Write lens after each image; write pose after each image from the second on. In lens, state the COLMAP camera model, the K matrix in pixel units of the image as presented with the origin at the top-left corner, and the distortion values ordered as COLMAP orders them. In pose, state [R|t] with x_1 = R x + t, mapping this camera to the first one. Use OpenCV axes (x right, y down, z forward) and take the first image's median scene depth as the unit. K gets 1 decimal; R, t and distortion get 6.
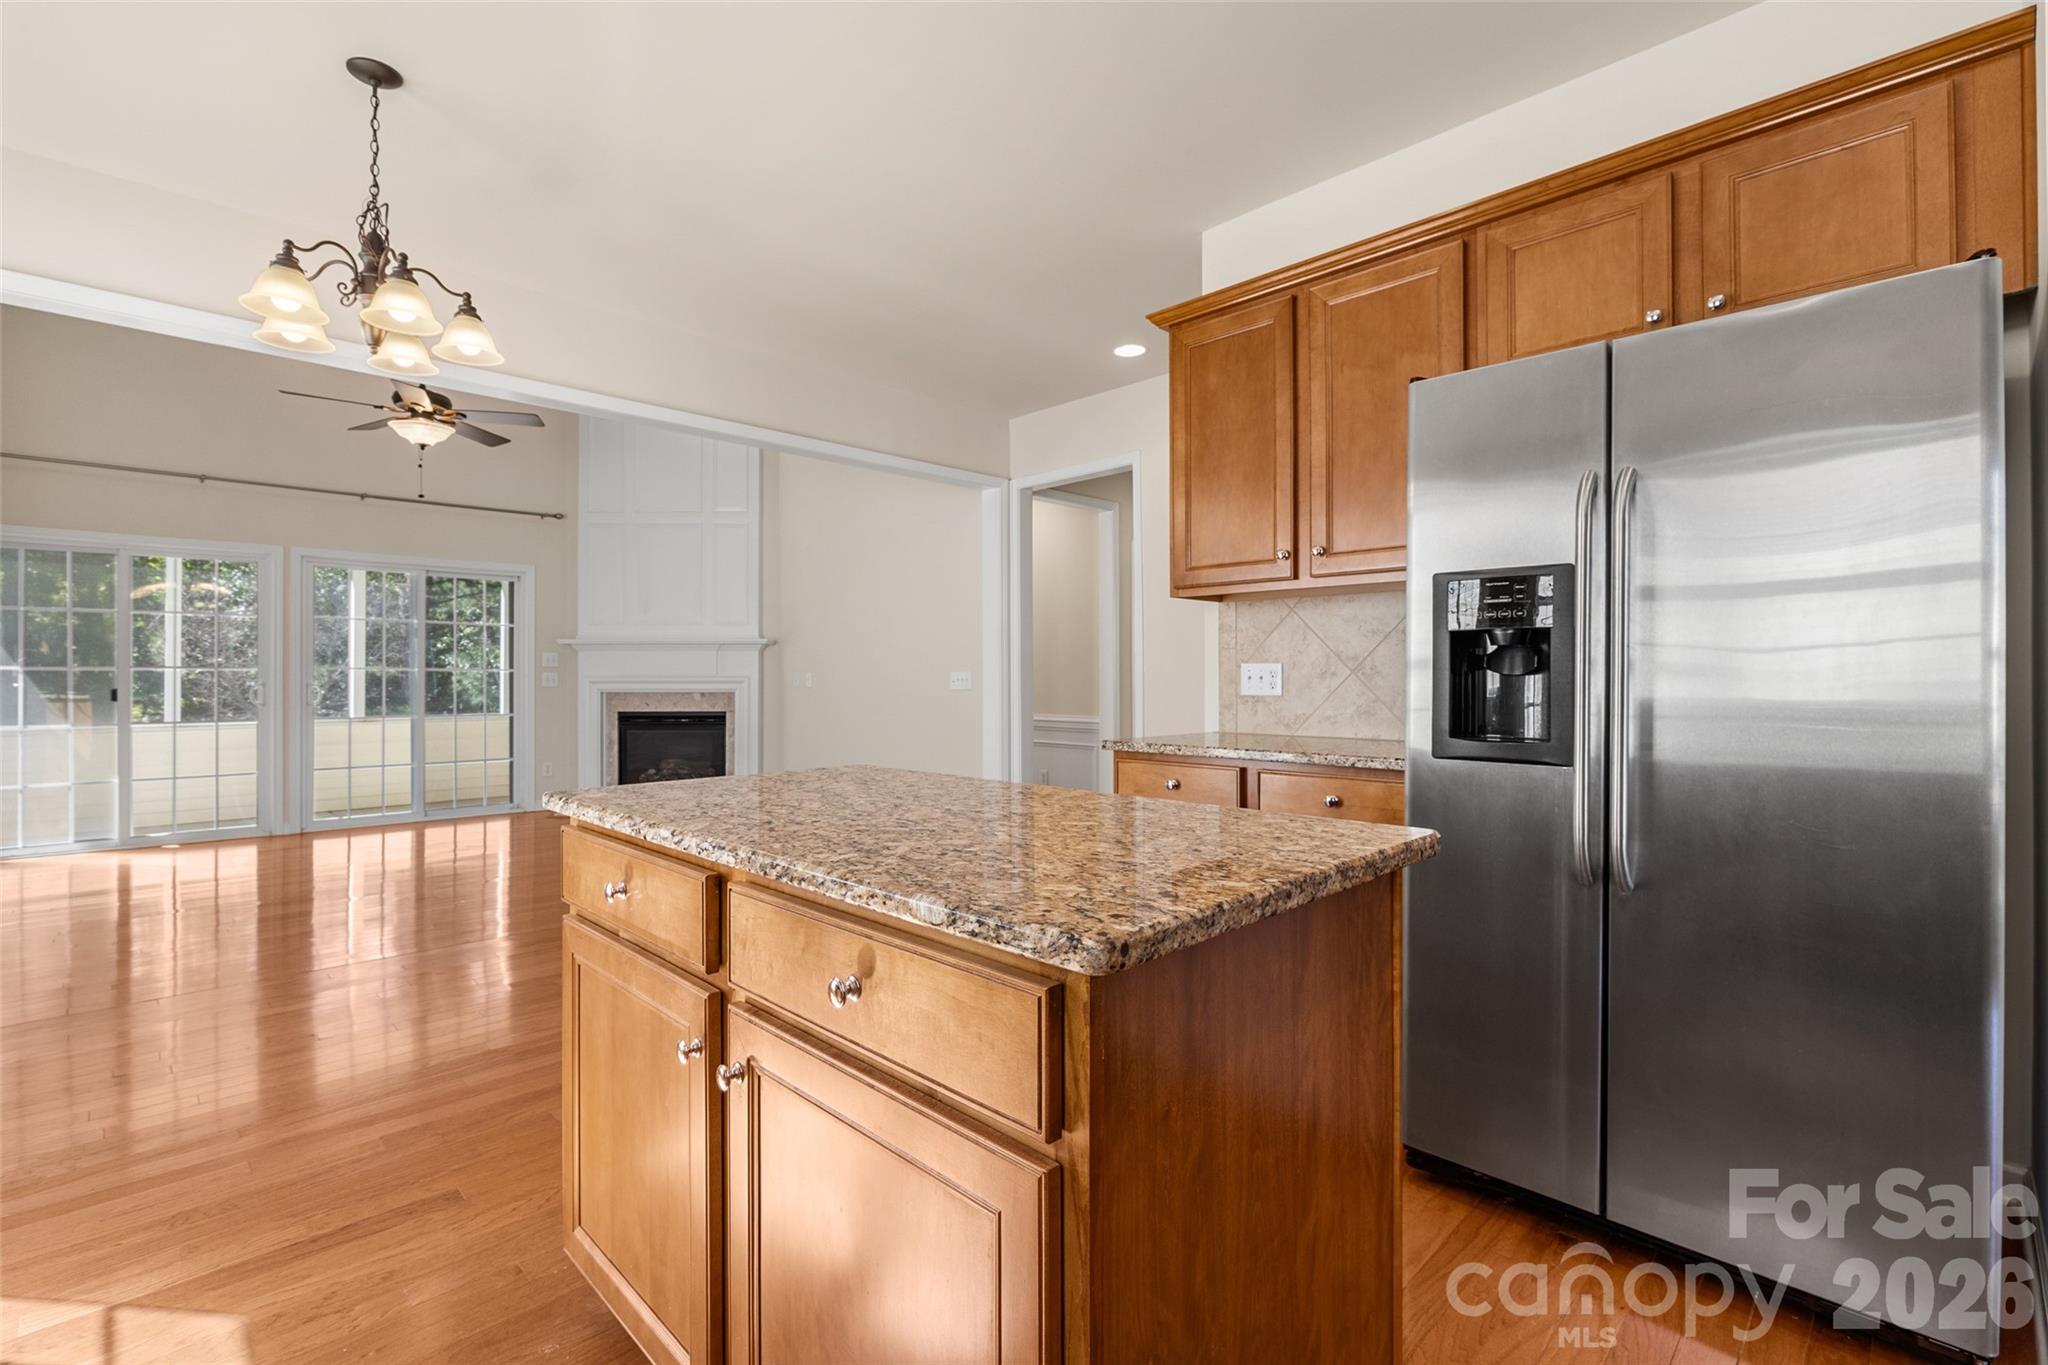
lens RADIAL K [[925.2, 0, 1040.4], [0, 925.2, 674.4], [0, 0, 1]] dist [-0.009411, 0.002463]
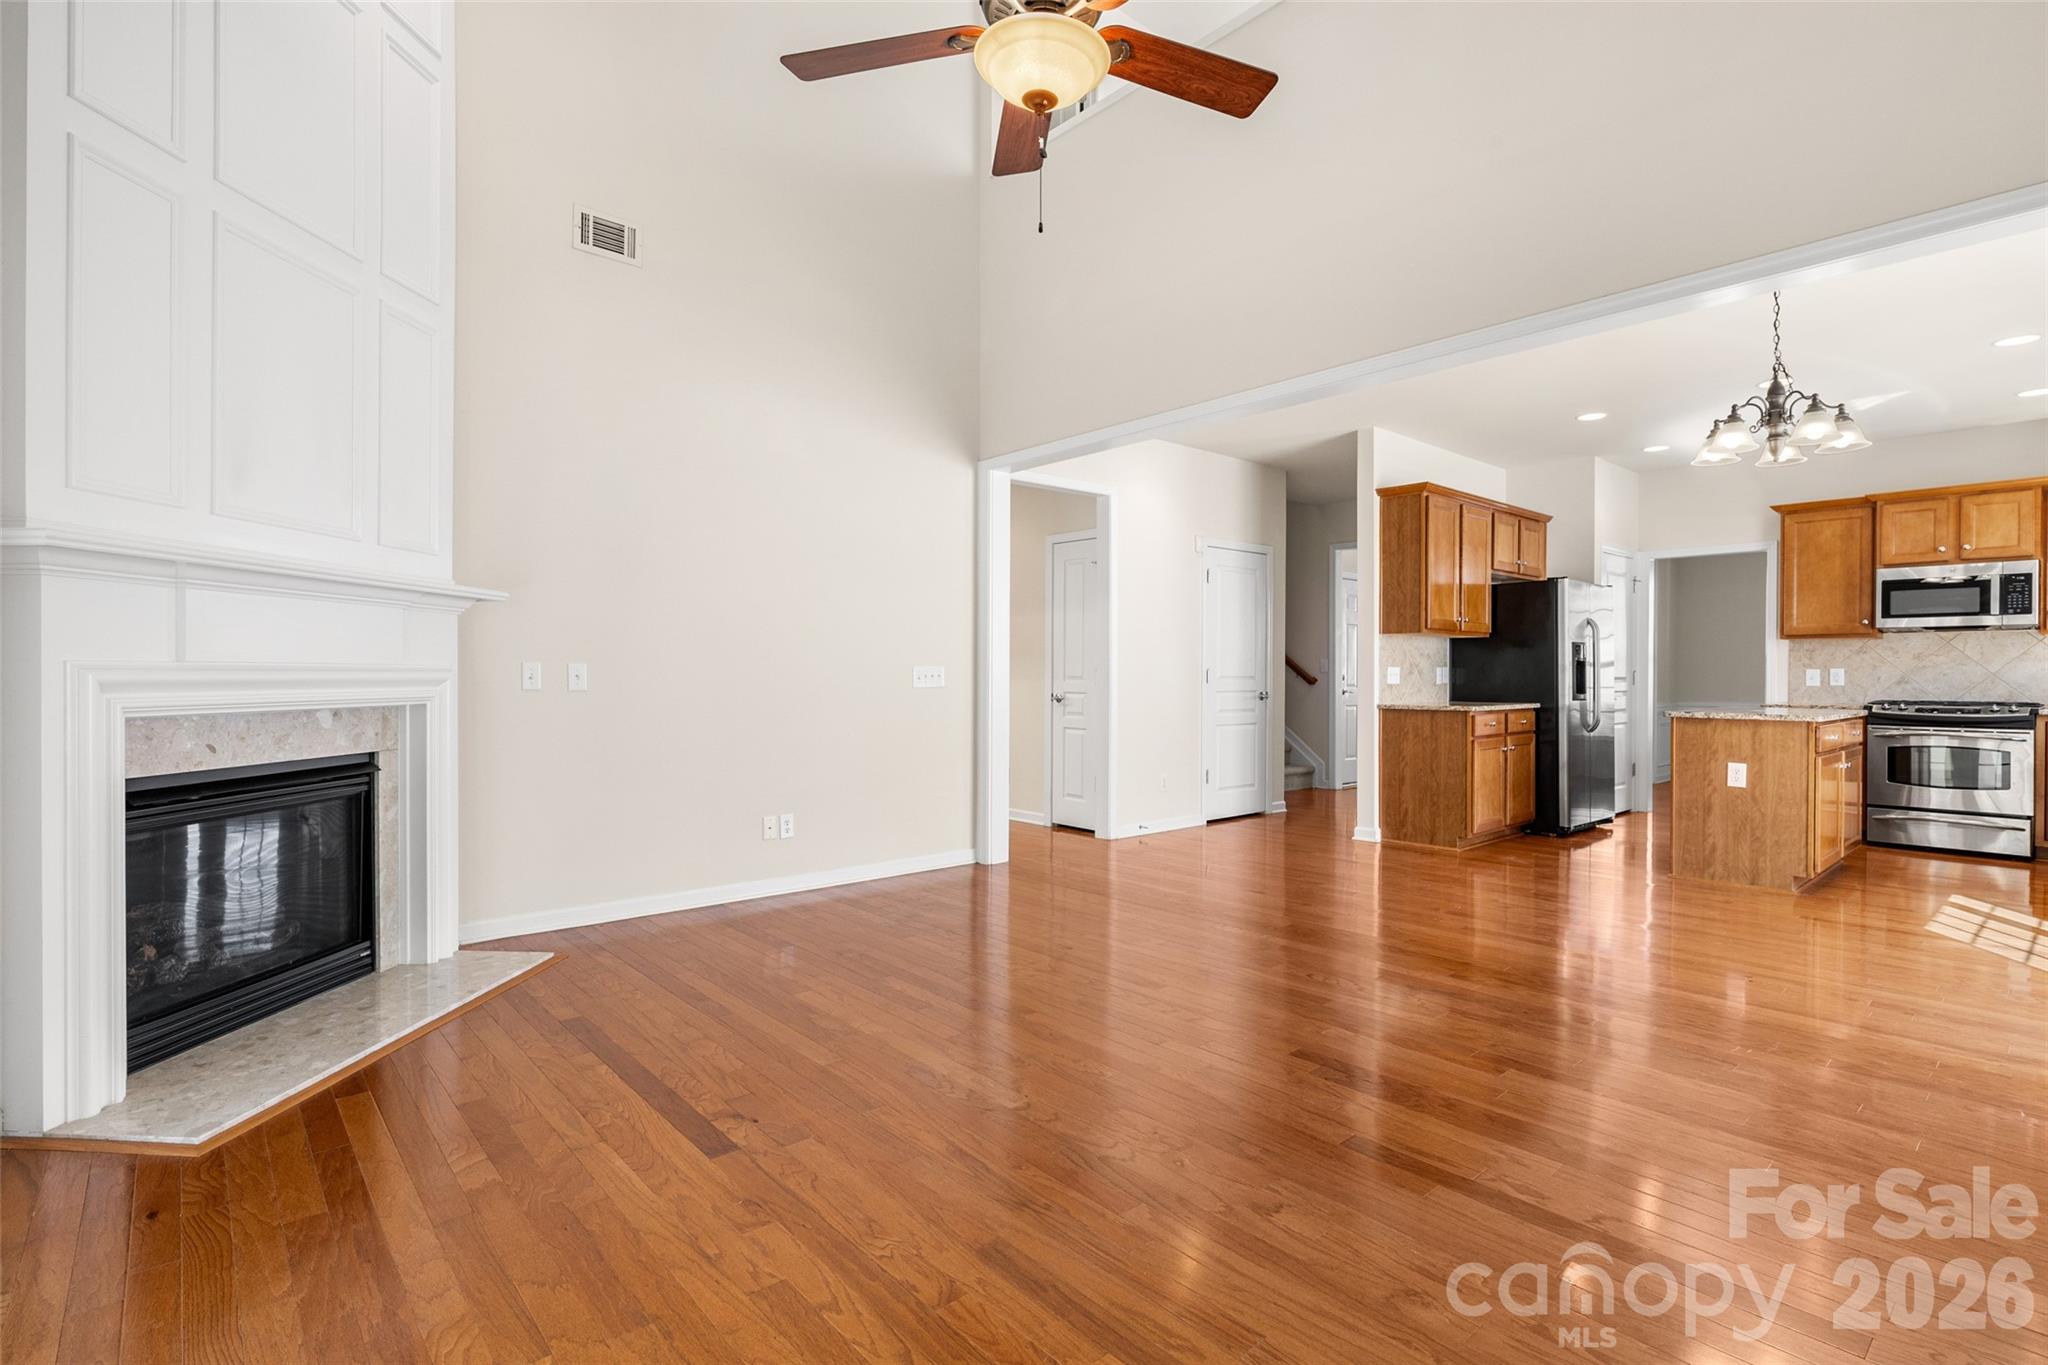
lens RADIAL K [[958.8, 0, 1019.2], [0, 958.8, 679.8], [0, 0, 1]] dist [-0.011202, 0.002601]
pose [[0.074893, -0.004426, 0.997182, -1.804128], [-0.005553, 0.999973, 0.004855, 0.008557], [-0.997176, -0.005901, 0.074866, 1.609083]]
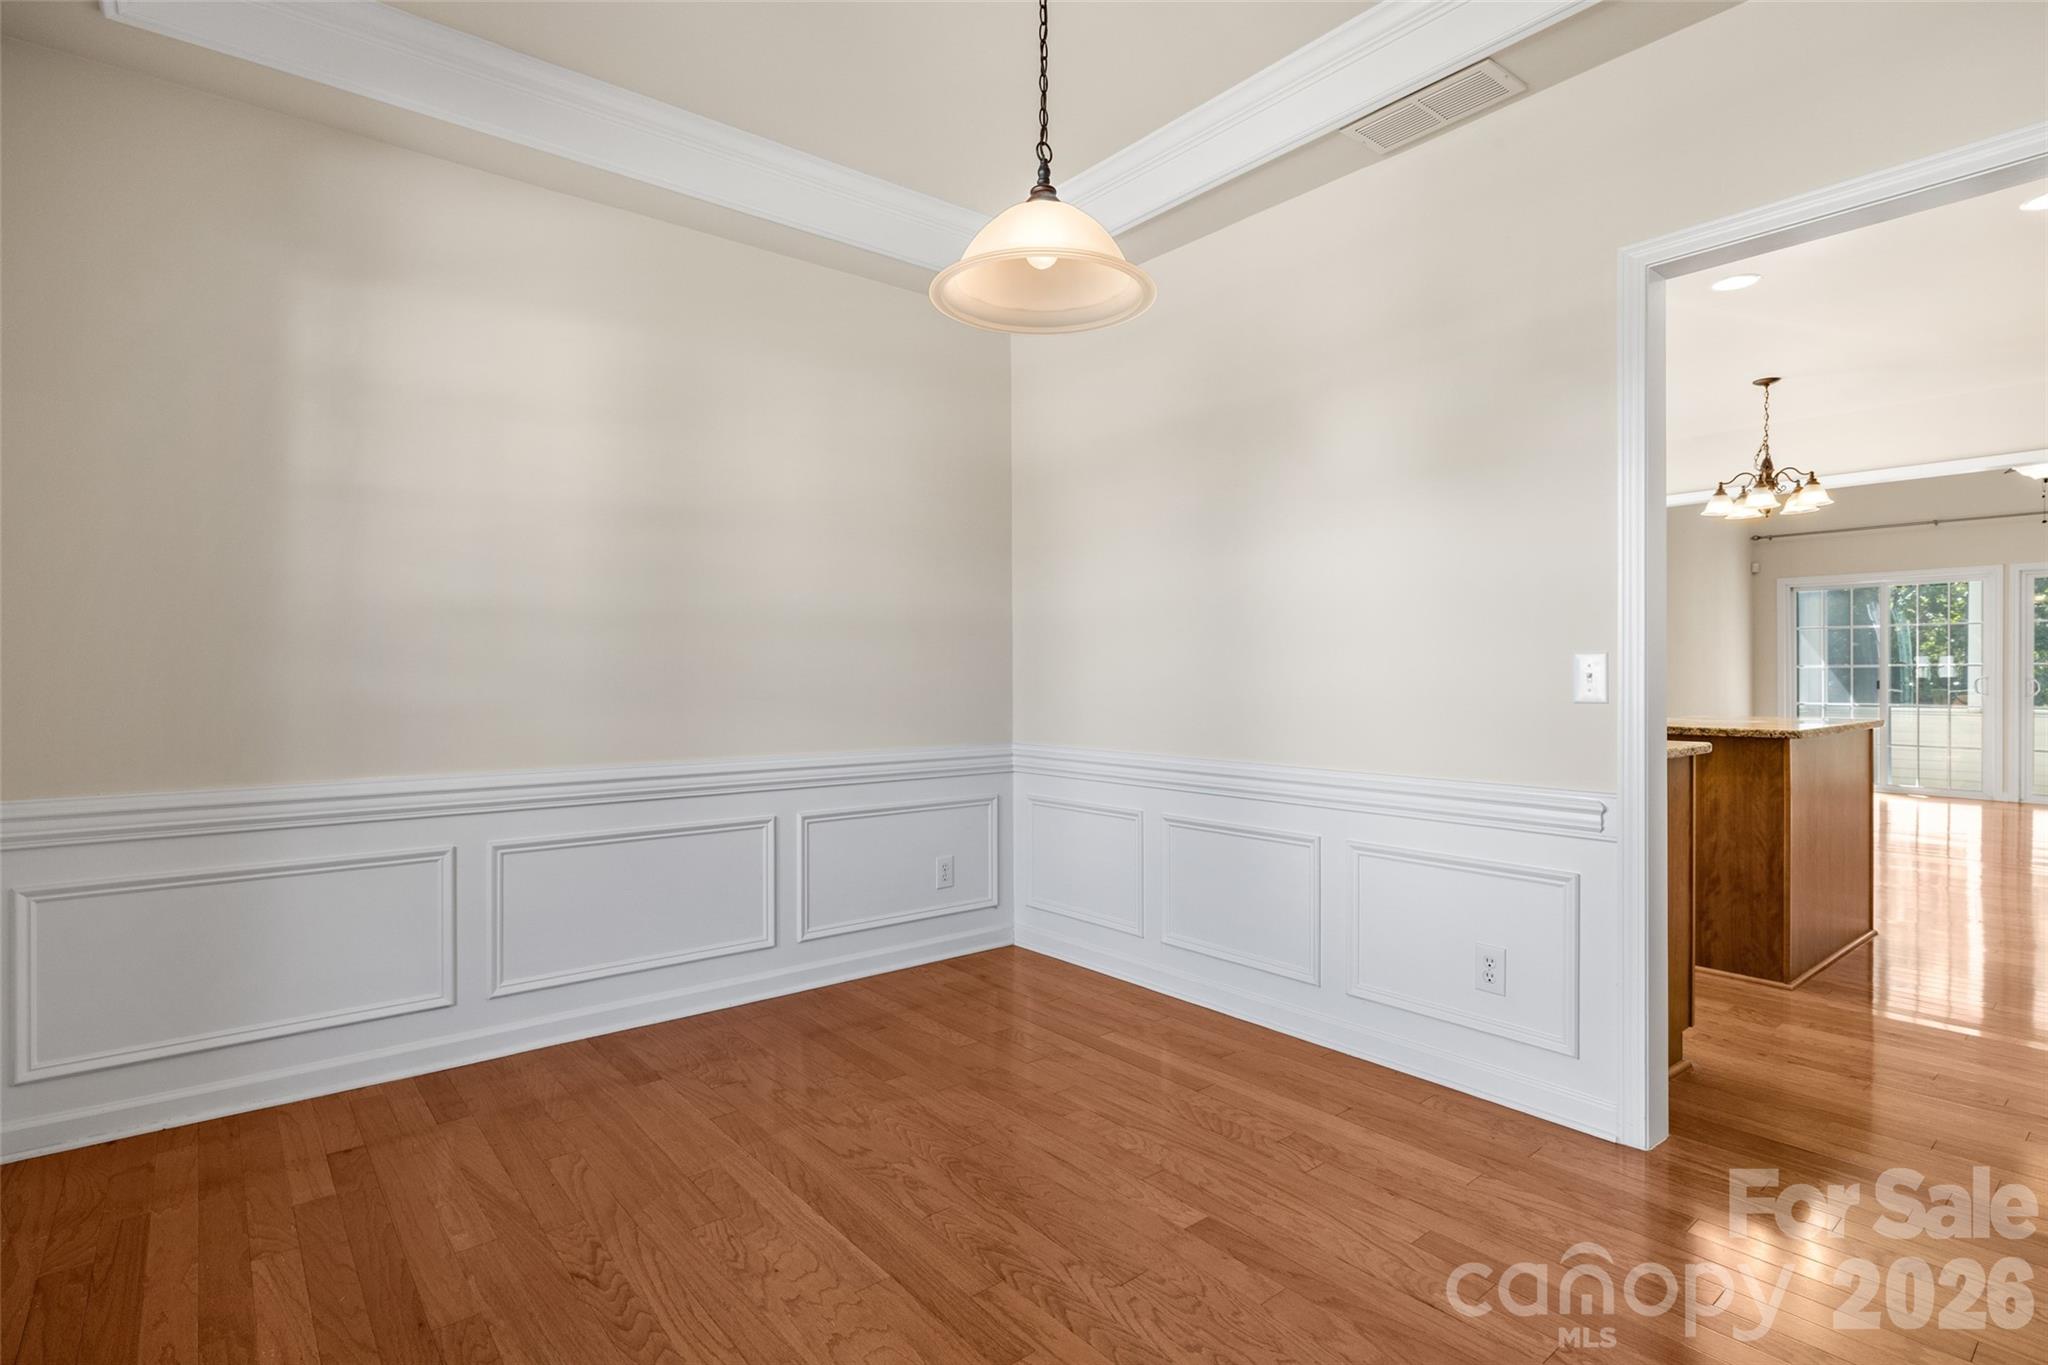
lens RADIAL K [[1010.0, 0, 1034.4], [0, 1010.0, 680.9], [0, 0, 1]] dist [-0.001005, -0.000472]
pose [[-0.104050, 0.011671, -0.994504, 1.269946], [0.014707, 0.999840, 0.010195, -0.034539], [0.994463, -0.013566, -0.104205, -0.276759]]
